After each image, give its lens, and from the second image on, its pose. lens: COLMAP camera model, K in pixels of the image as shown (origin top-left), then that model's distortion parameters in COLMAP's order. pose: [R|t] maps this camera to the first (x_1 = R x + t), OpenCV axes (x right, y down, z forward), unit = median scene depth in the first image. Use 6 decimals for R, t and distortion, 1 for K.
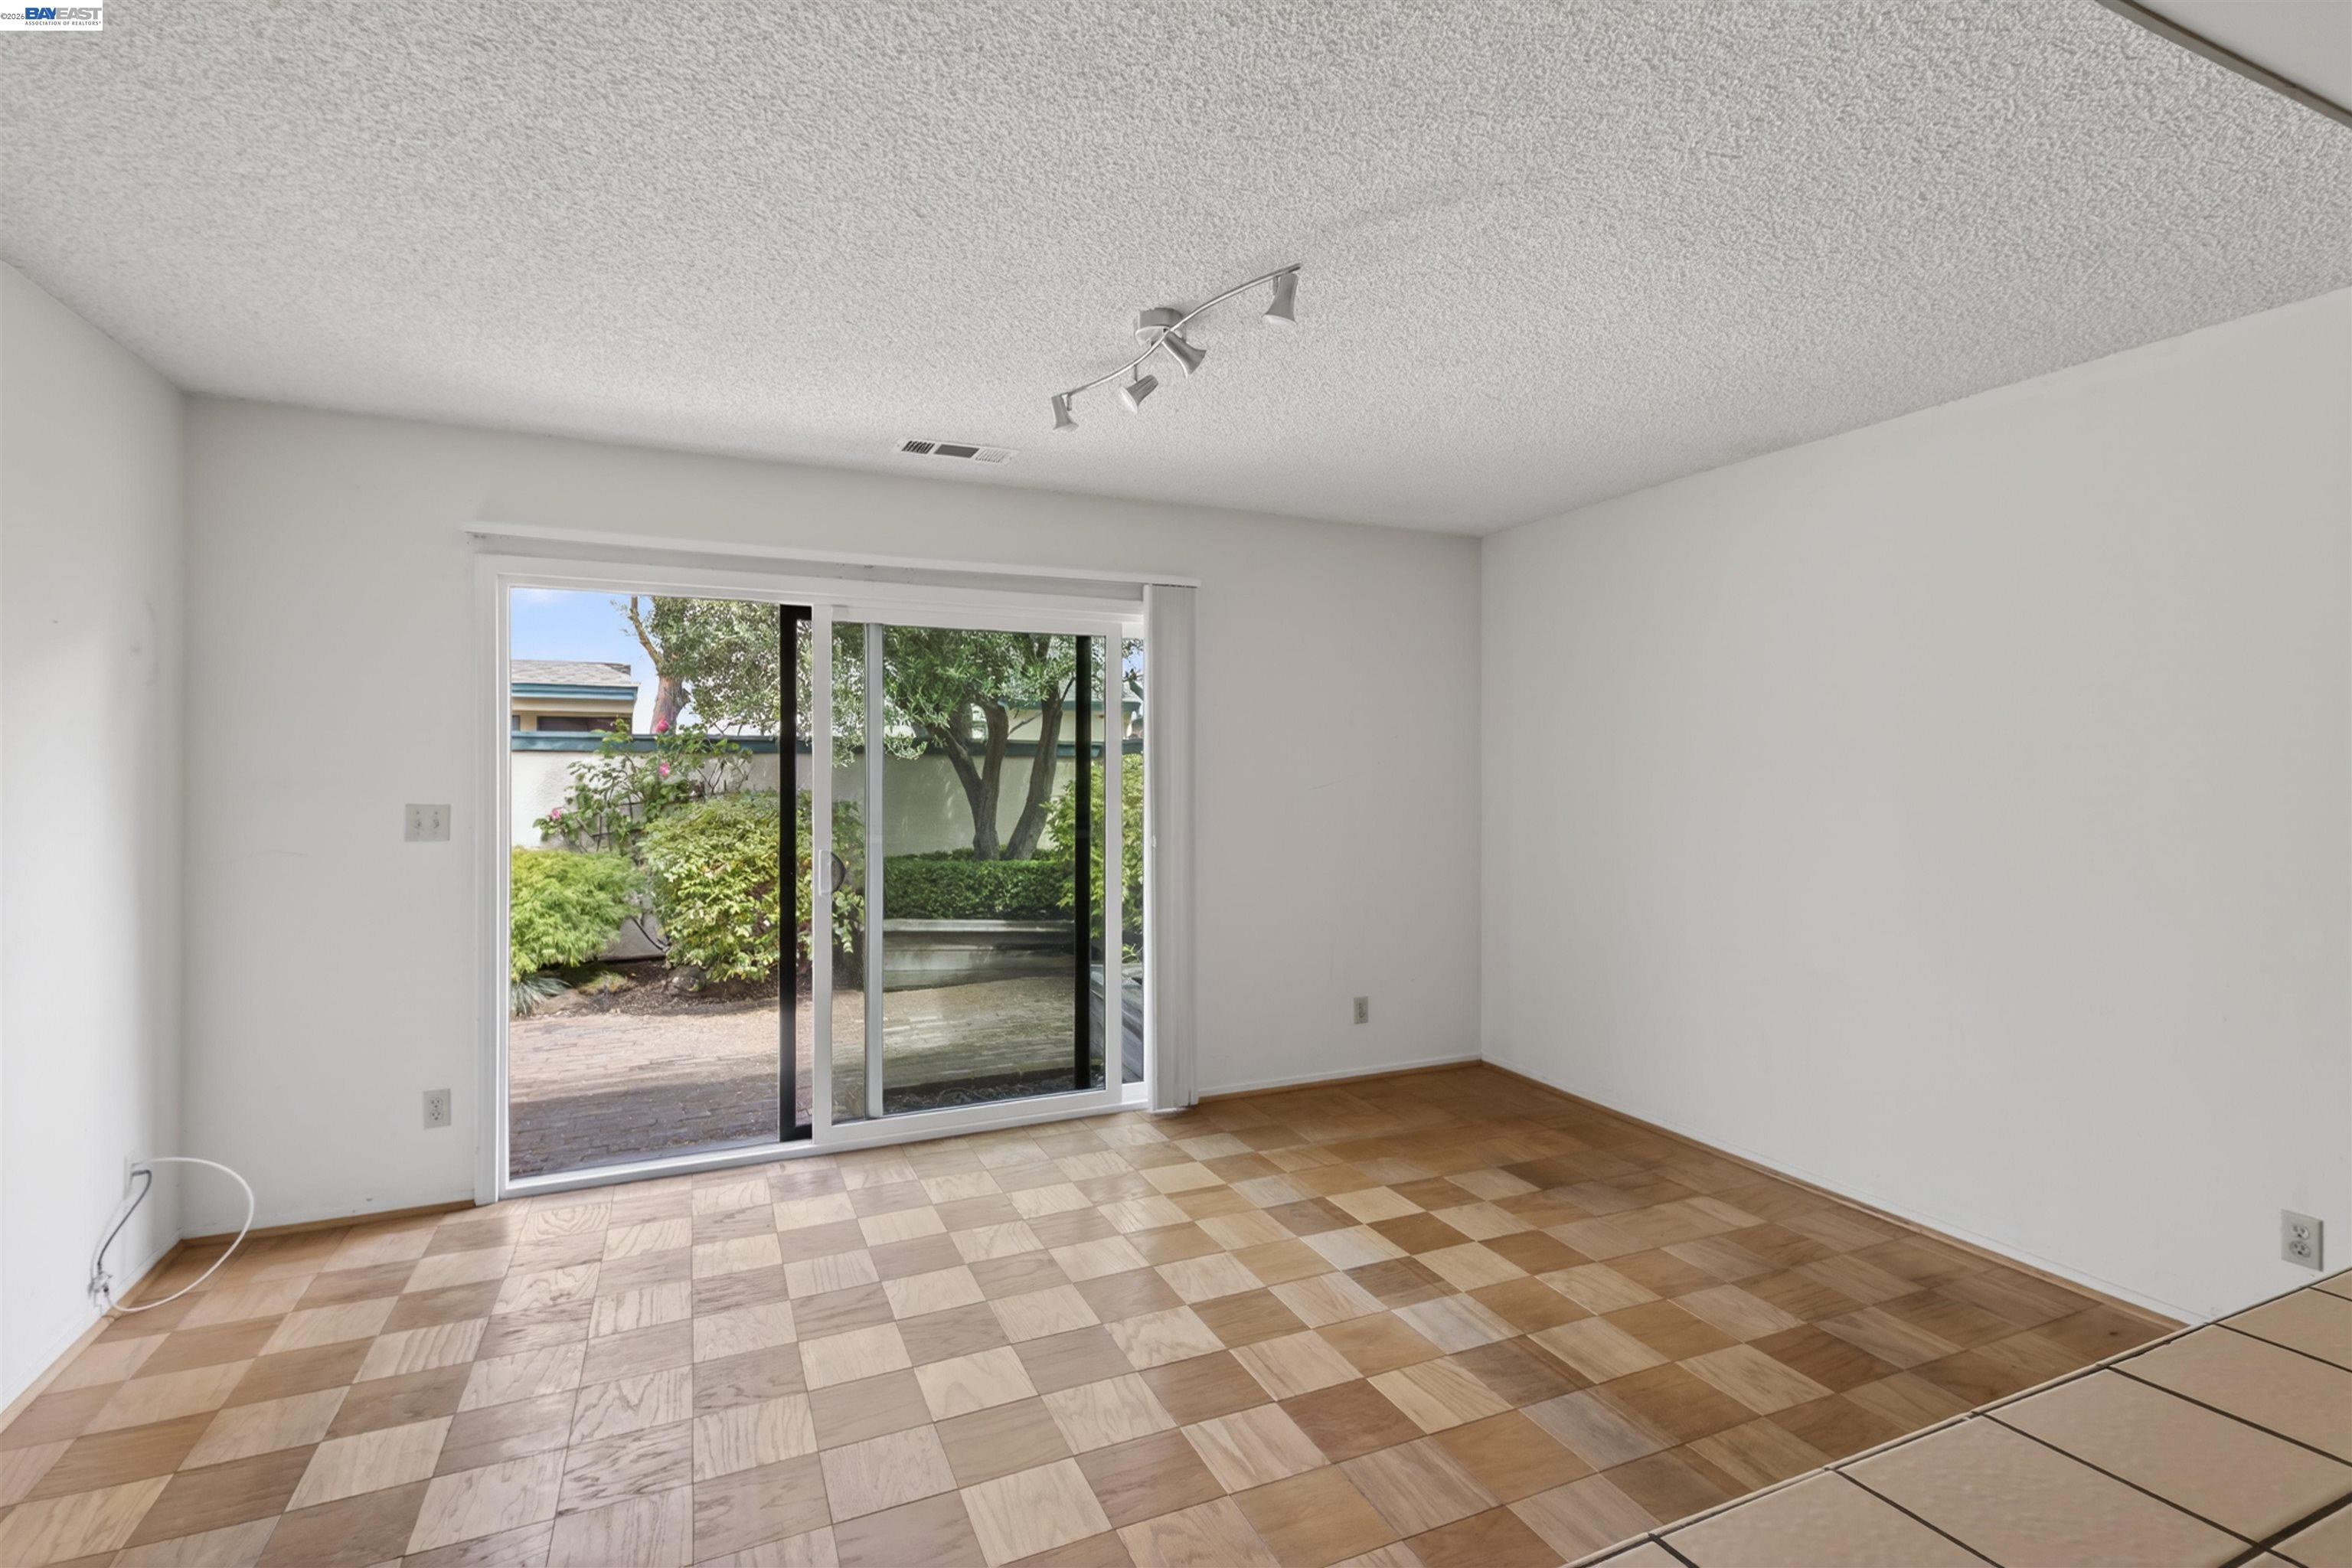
lens RADIAL K [[1129.6, 0, 1176.1], [0, 1129.6, 768.8], [0, 0, 1]] dist [0.003769, 0.000205]
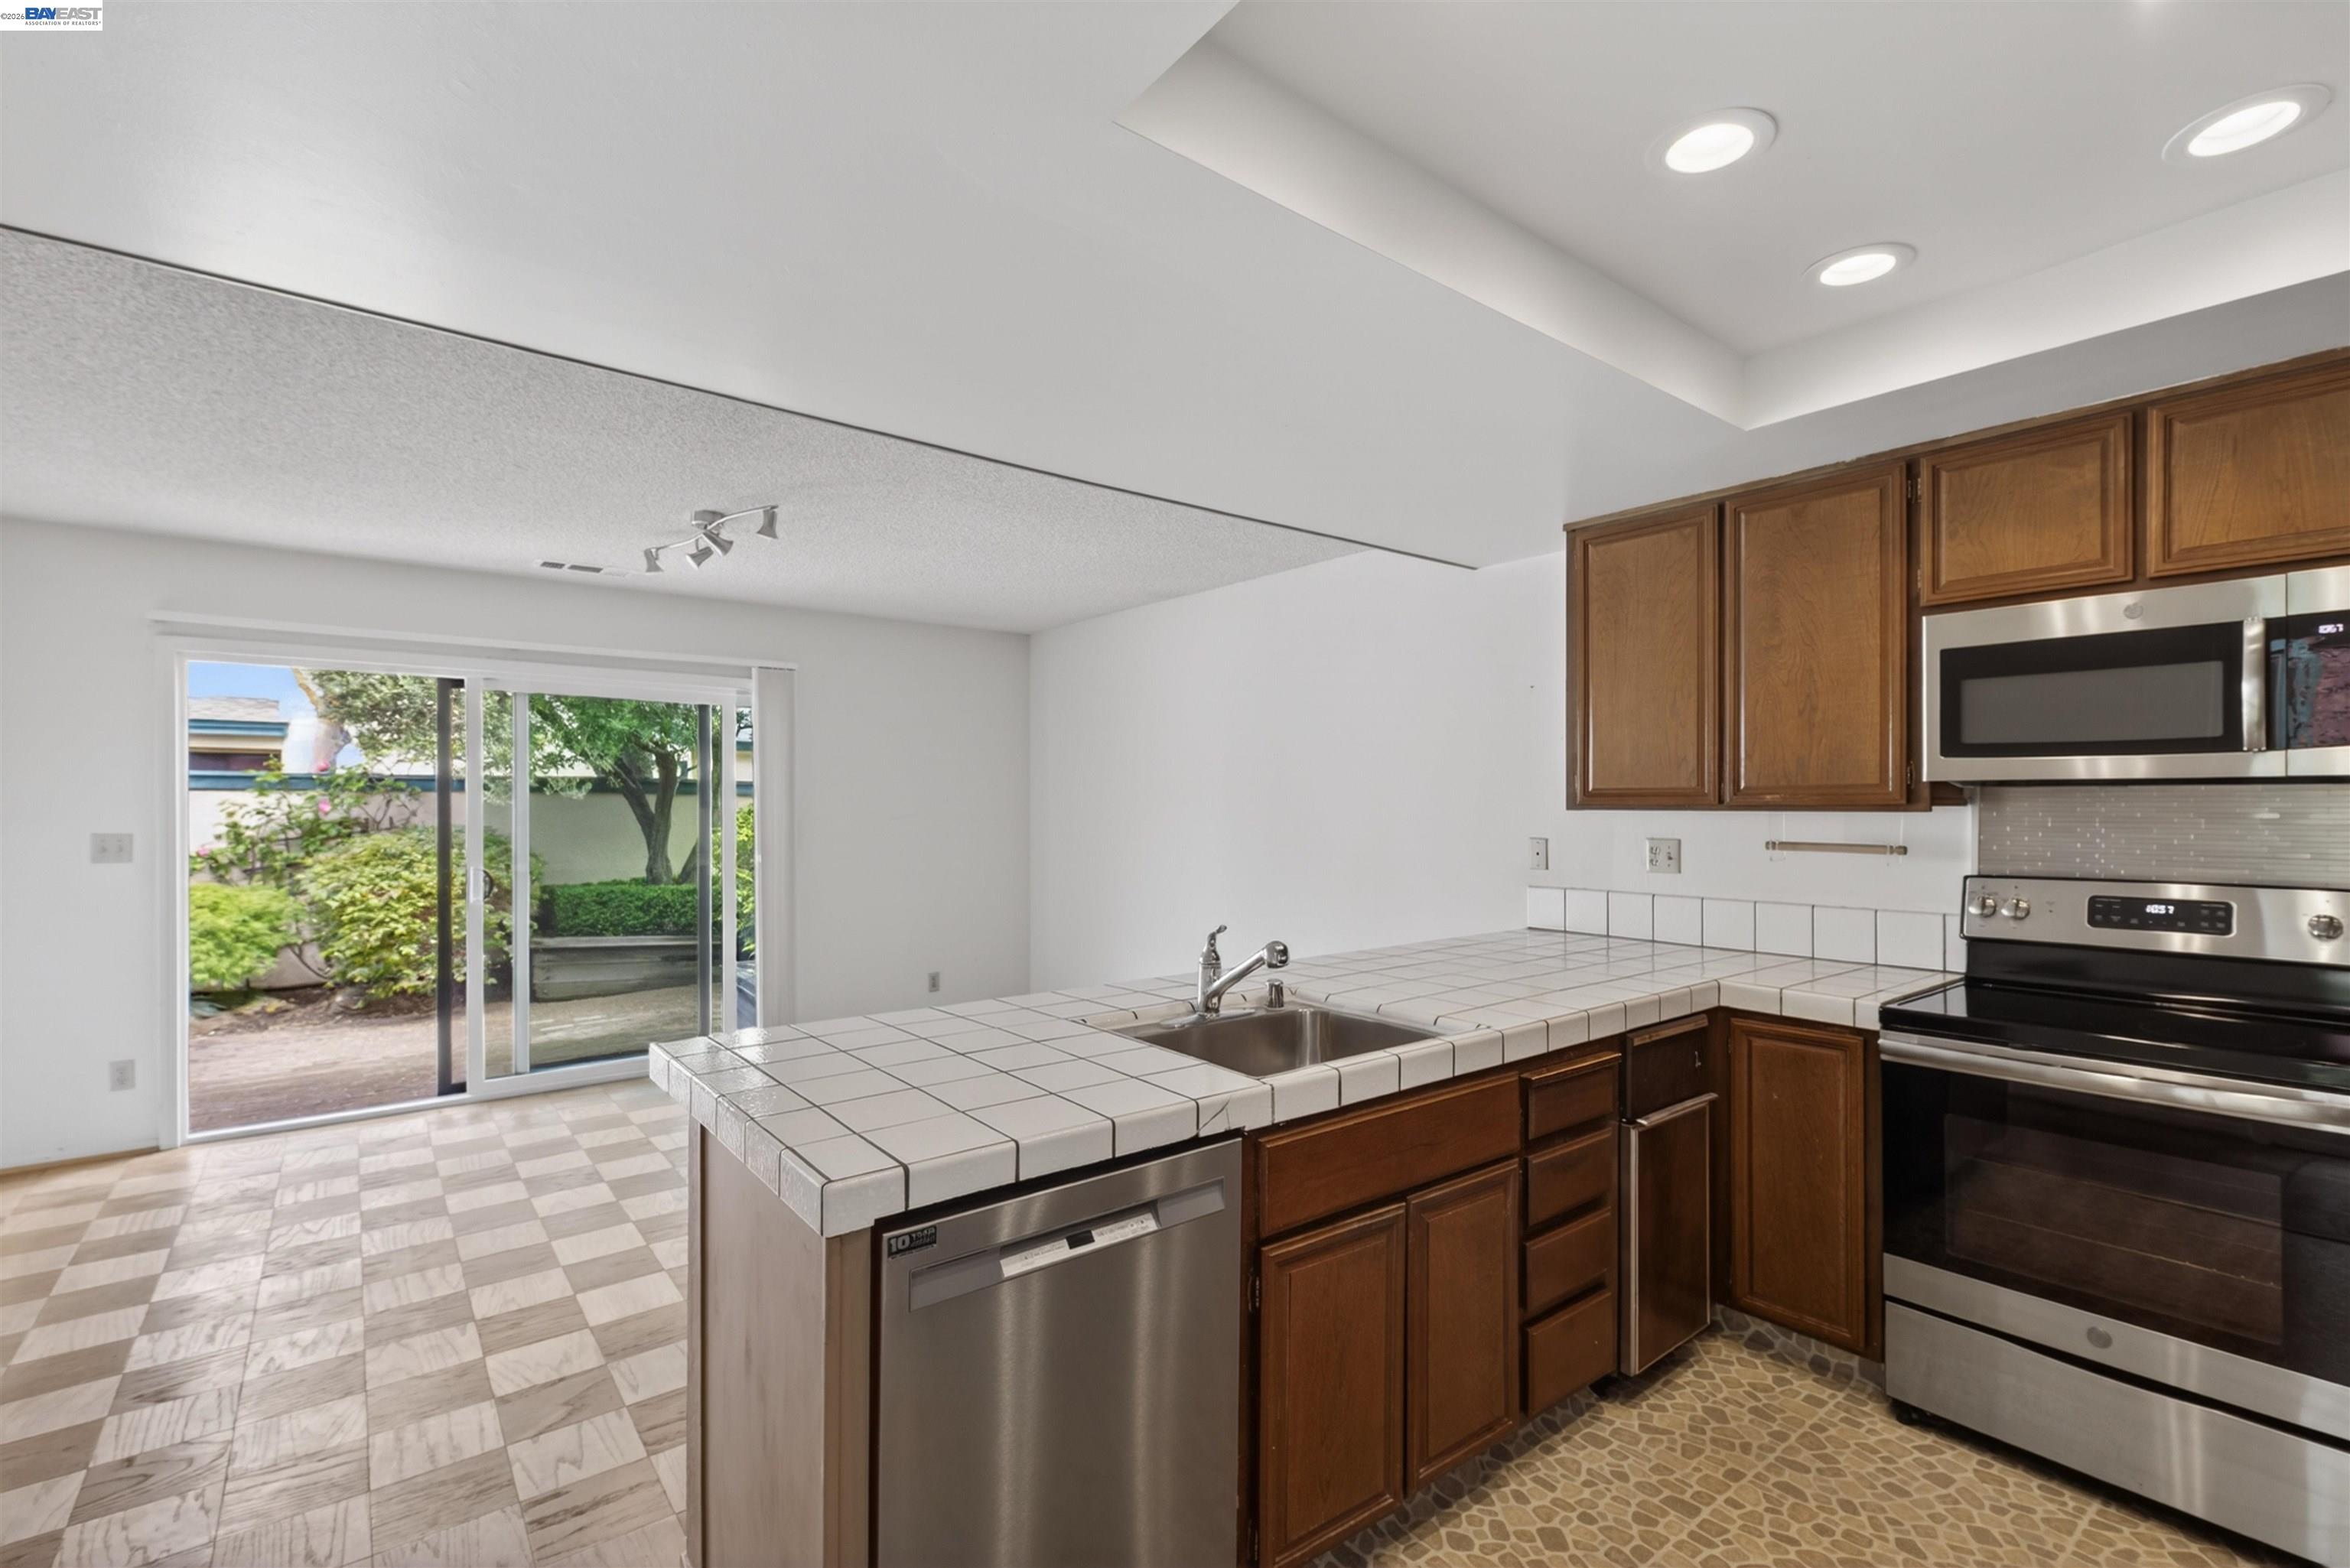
lens RADIAL K [[1043.3, 0, 1180.1], [0, 1043.3, 802.4], [0, 0, 1]] dist [-0.001989, -0.000955]
pose [[0.964828, -0.003710, 0.262856, 0.084074], [0.003968, 0.999992, -0.000448, 0.000263], [-0.262852, 0.001475, 0.964835, -0.199682]]
